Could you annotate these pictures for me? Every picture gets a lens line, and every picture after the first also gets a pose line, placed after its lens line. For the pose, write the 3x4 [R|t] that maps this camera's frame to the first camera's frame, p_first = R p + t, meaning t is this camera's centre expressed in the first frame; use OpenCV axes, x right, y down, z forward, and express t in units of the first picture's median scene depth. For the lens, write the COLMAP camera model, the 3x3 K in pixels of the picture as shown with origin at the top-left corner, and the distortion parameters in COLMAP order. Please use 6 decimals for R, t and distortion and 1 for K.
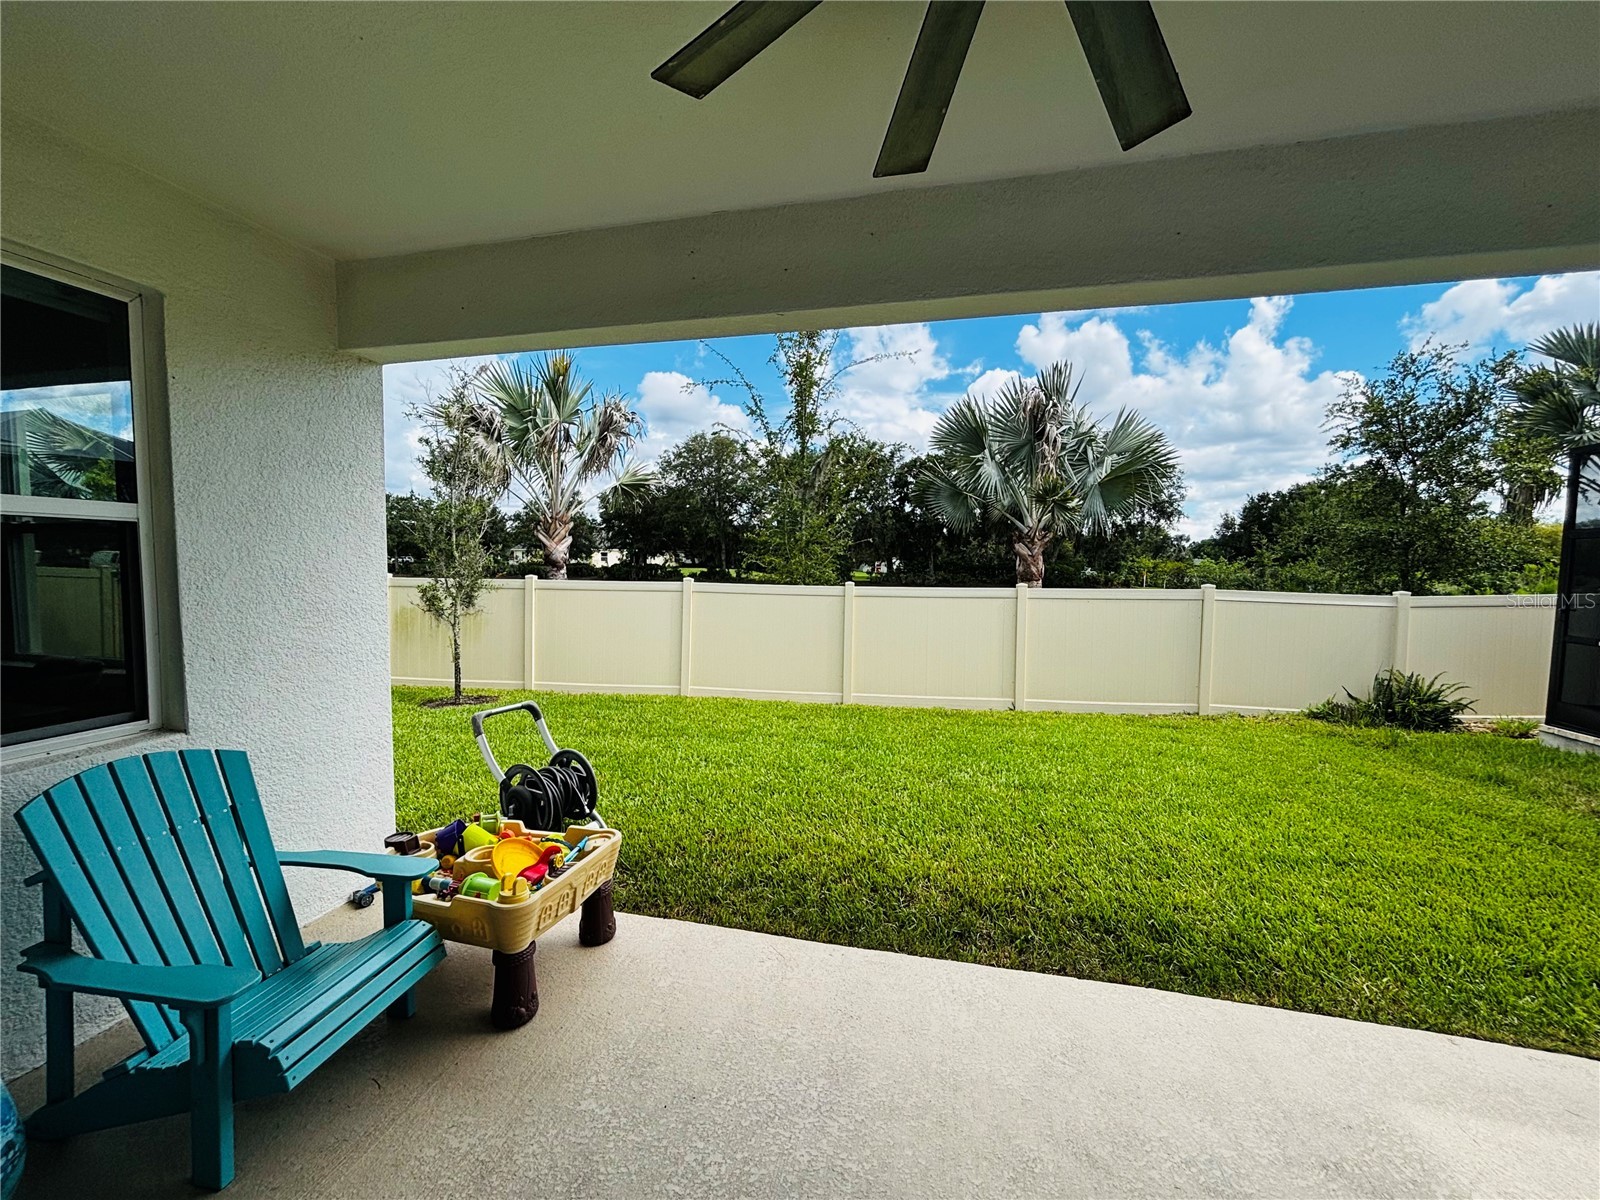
lens RADIAL K [[643.8, 0, 800.0], [0, 643.8, 600.0], [0, 0, 1]] dist [0.003344, 0.000471]
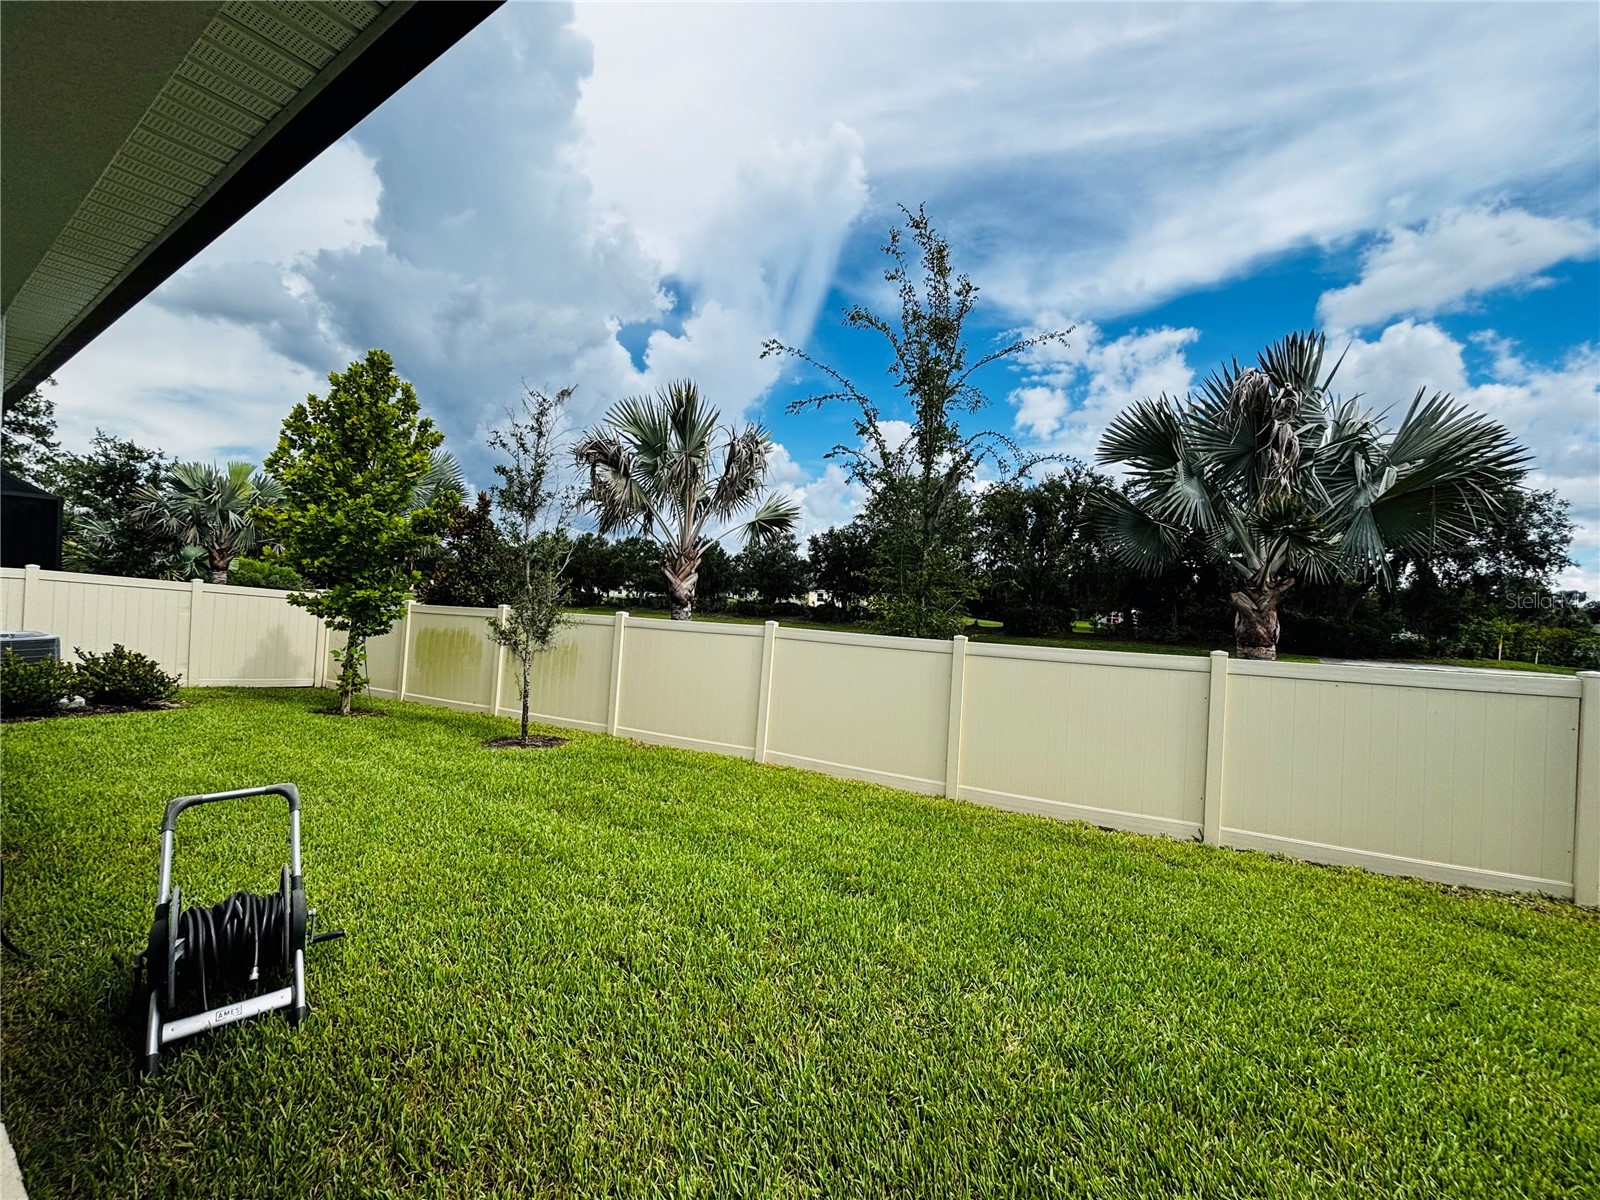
lens RADIAL K [[643.8, 0, 800.0], [0, 643.8, 600.0], [0, 0, 1]] dist [0.003344, 0.000471]
pose [[0.942284, 0.030719, -0.333404, 0.124135], [-0.053072, 0.996897, -0.058141, -0.012911], [0.330583, 0.072480, 0.940990, 0.172771]]
